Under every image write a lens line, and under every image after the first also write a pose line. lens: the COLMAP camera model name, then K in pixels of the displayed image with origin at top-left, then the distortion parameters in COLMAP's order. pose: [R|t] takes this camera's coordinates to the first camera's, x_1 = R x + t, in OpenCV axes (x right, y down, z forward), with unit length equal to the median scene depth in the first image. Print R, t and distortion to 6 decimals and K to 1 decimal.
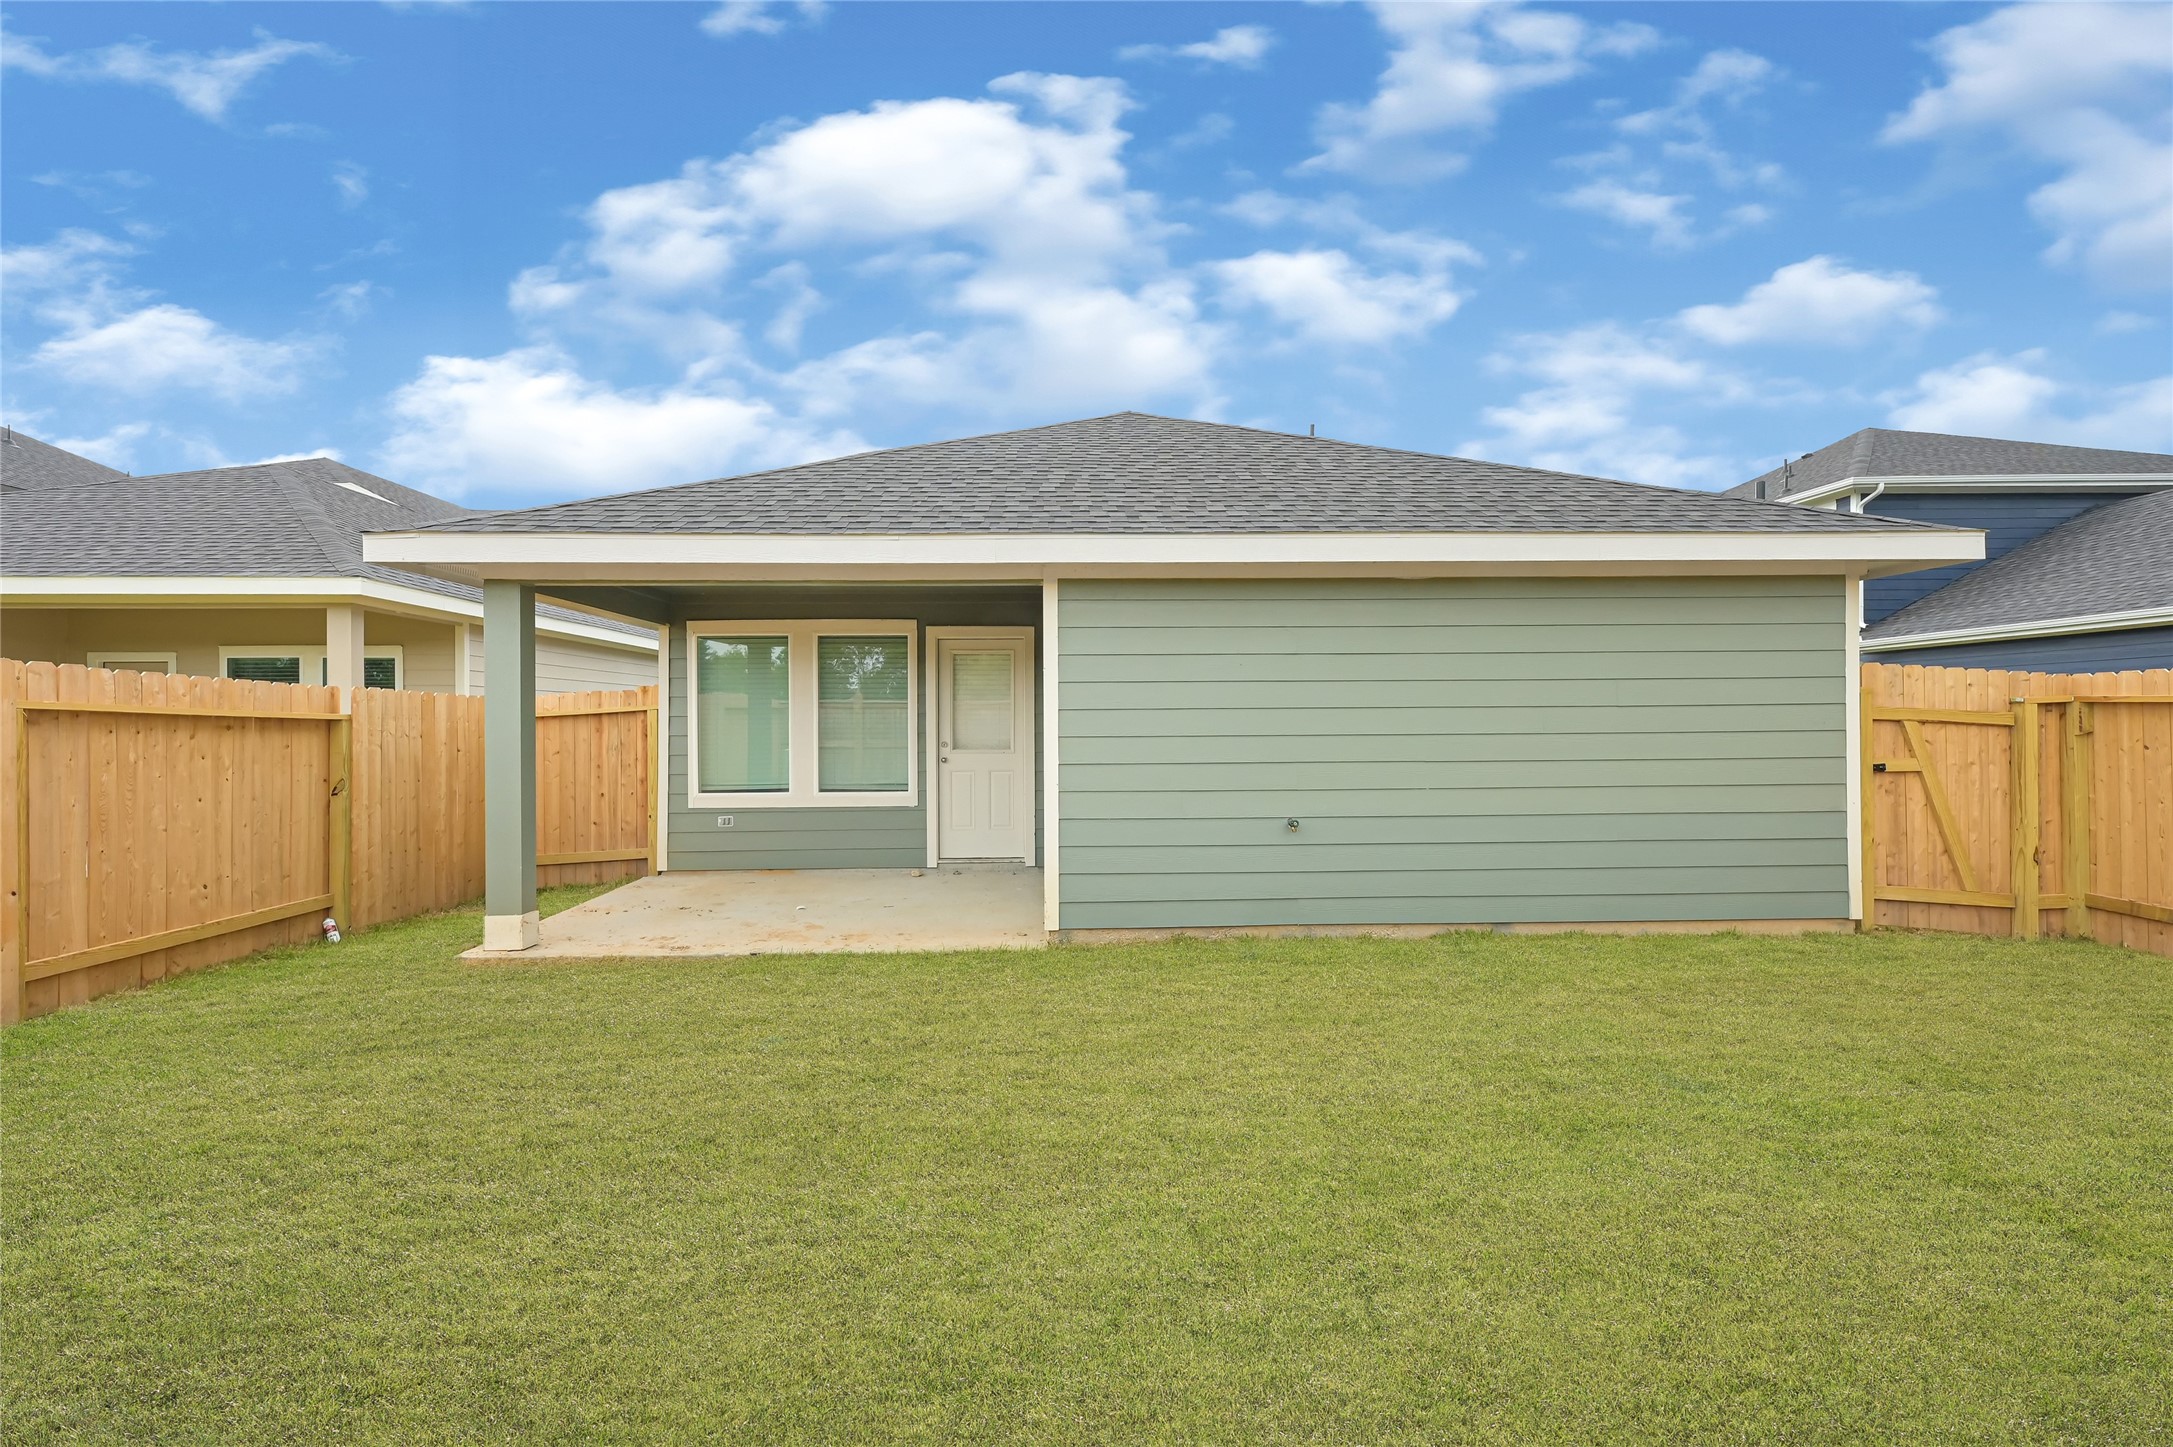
lens RADIAL K [[901.1, 0, 1091.1], [0, 901.1, 698.3], [0, 0, 1]] dist [-0.000479, -0.000038]
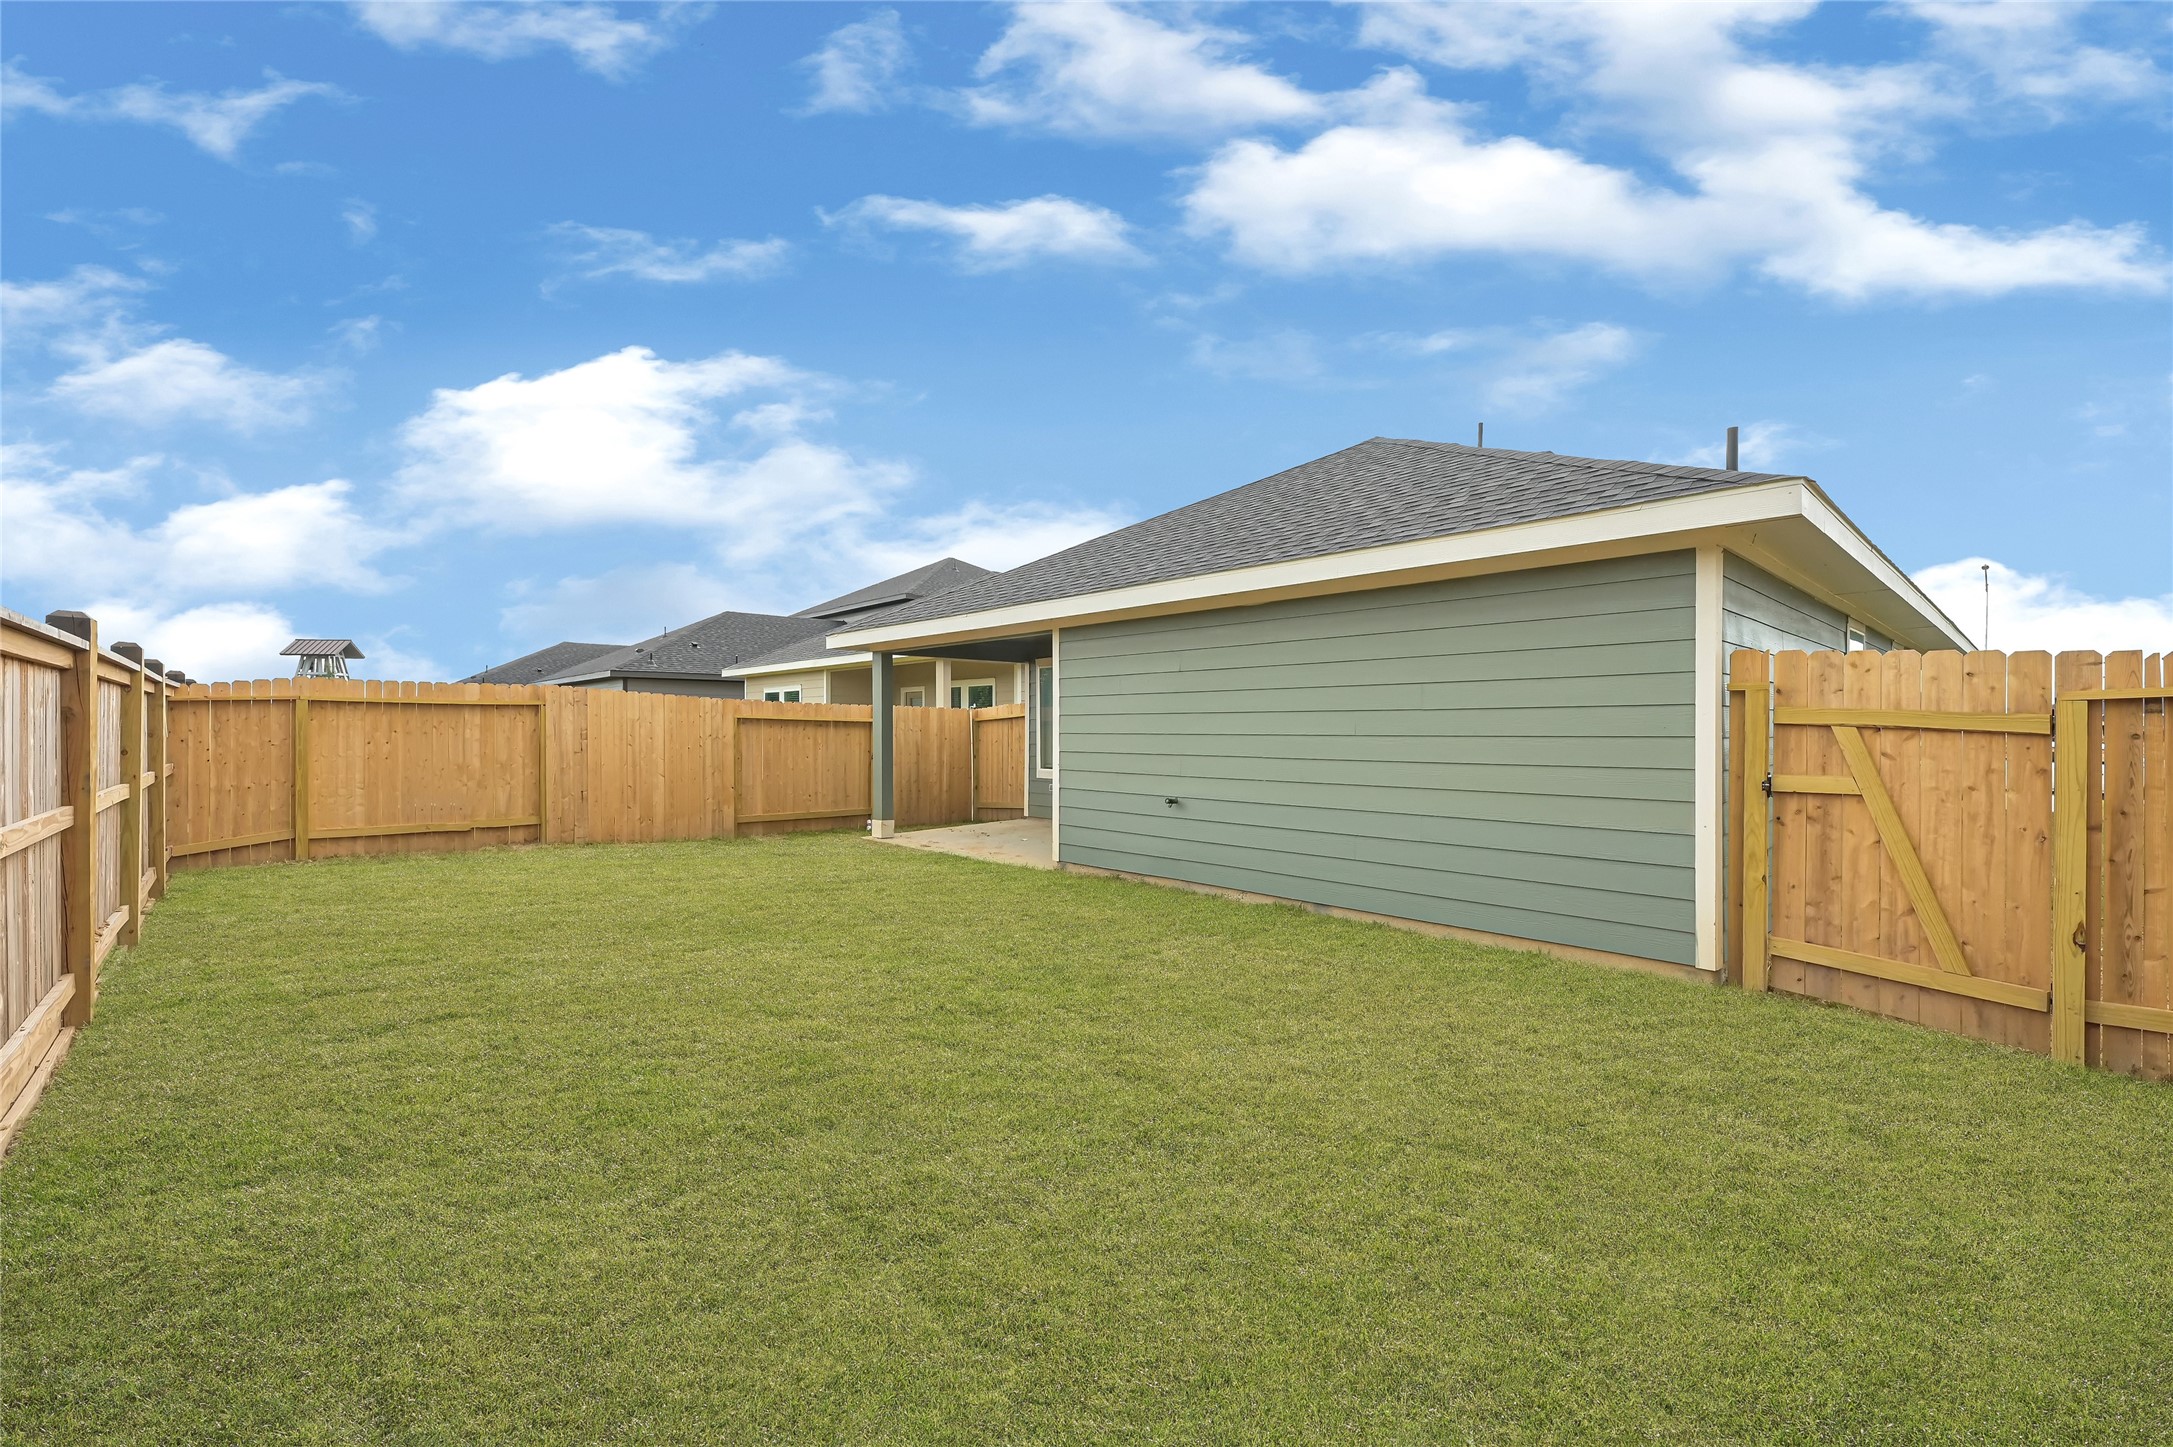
lens RADIAL K [[885.1, 0, 1086.5], [0, 885.1, 723.5], [0, 0, 1]] dist [0.001323, 0.000139]
pose [[0.659455, 0.002853, -0.751739, 1.078927], [0.017169, 0.999675, 0.018855, -0.002385], [0.751548, -0.025340, 0.659192, 0.054935]]
